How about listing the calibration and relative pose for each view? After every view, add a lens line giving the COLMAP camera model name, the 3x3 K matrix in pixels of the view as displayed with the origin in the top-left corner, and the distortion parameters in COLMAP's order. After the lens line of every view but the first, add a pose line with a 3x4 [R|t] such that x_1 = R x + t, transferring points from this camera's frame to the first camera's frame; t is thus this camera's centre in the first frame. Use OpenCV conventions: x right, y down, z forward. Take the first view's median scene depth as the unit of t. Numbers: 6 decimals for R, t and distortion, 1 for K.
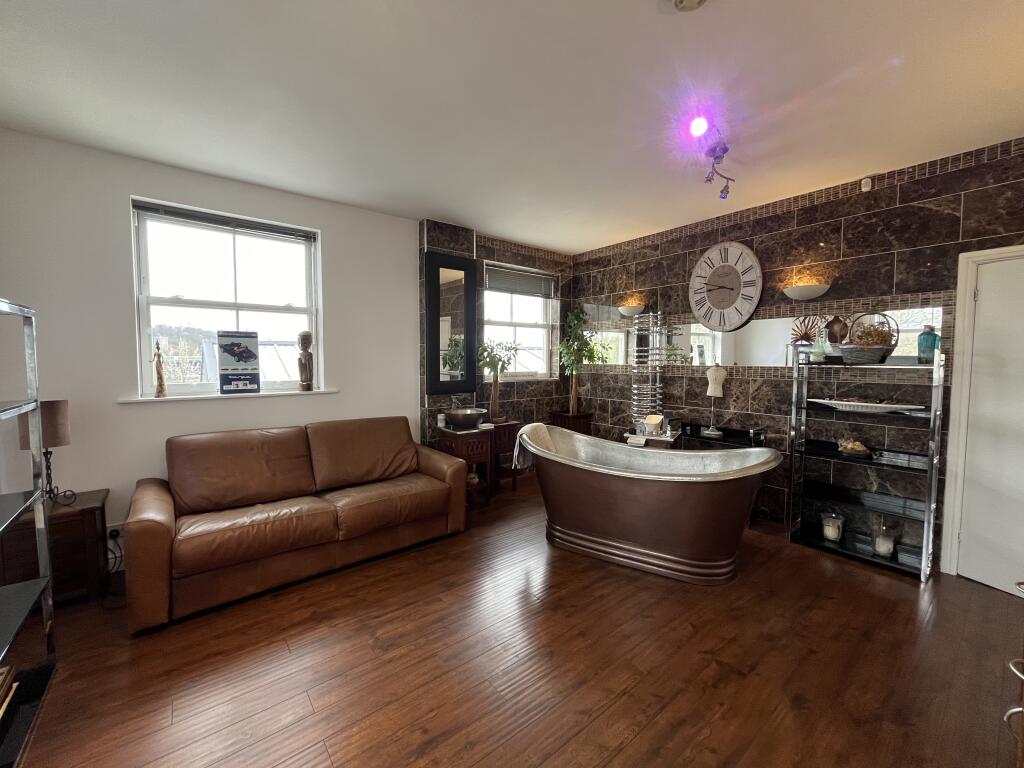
lens RADIAL K [[416.7, 0, 508.9], [0, 416.7, 381.3], [0, 0, 1]] dist [-0.000714, -0.000482]
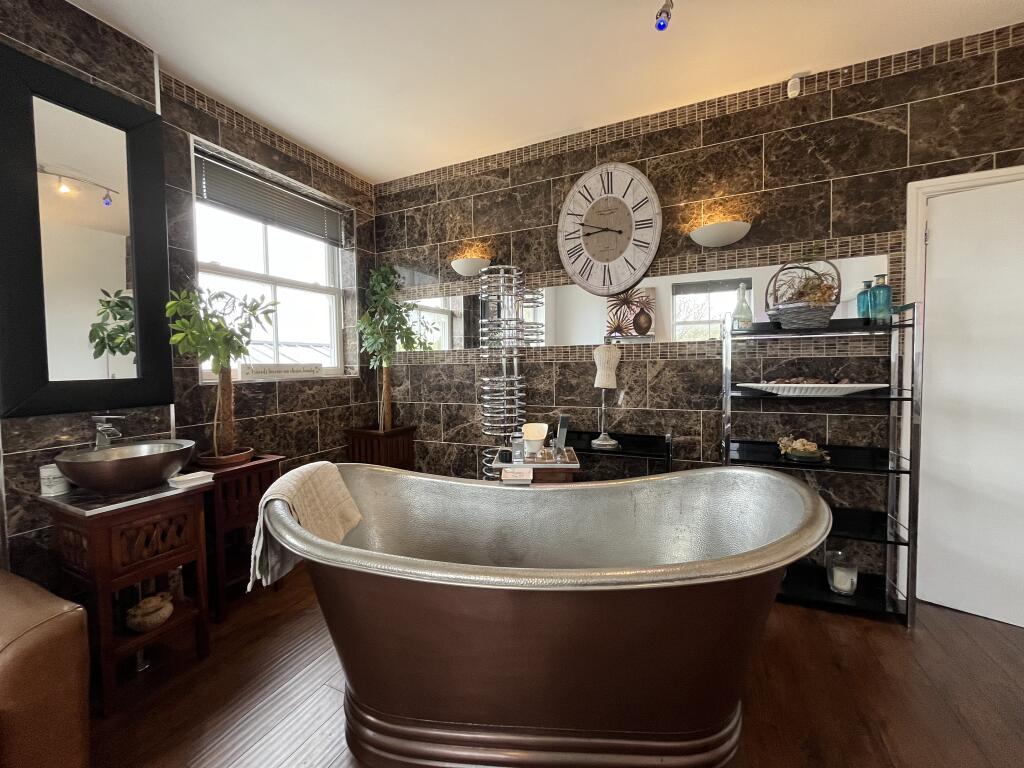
lens RADIAL K [[416.7, 0, 511.4], [0, 416.7, 377.5], [0, 0, 1]] dist [-0.000714, -0.000482]
pose [[0.887829, -0.033248, 0.458971, 0.052115], [0.043772, 0.998966, -0.012306, 0.021931], [-0.458087, 0.031016, 0.888366, 0.497198]]
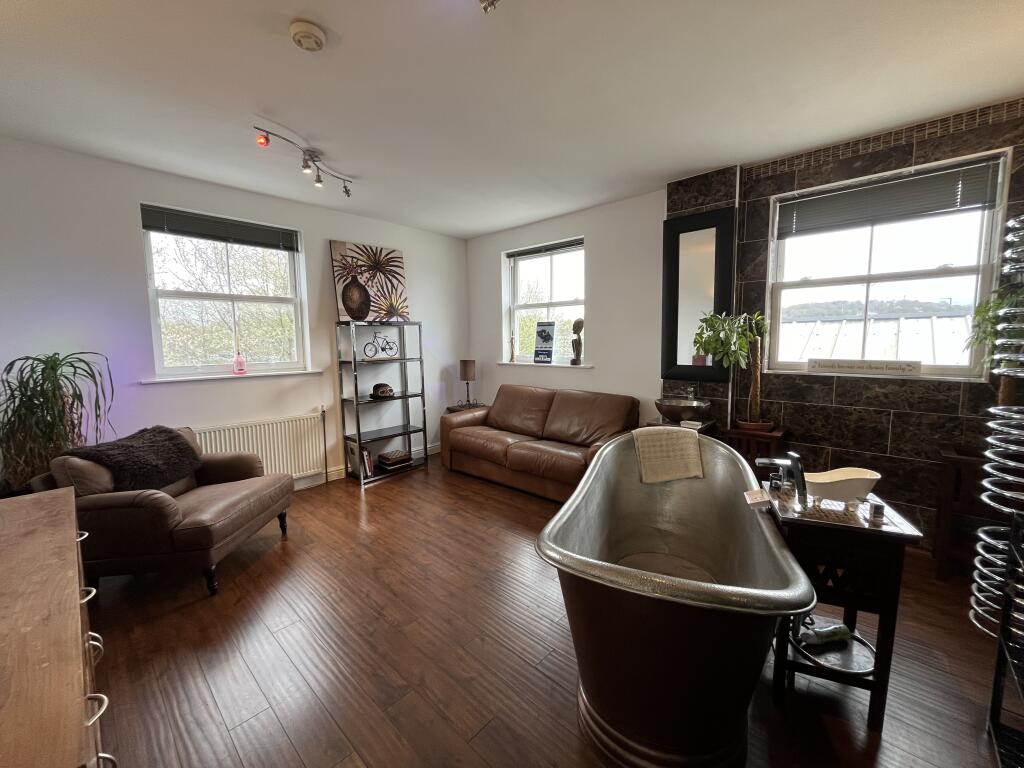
lens RADIAL K [[416.7, 0, 509.2], [0, 416.7, 382.8], [0, 0, 1]] dist [-0.000714, -0.000482]
pose [[0.142179, 0.100680, -0.984707, 0.738178], [-0.043968, 0.994474, 0.095330, -0.035126], [0.988864, 0.029742, 0.145820, 0.587770]]
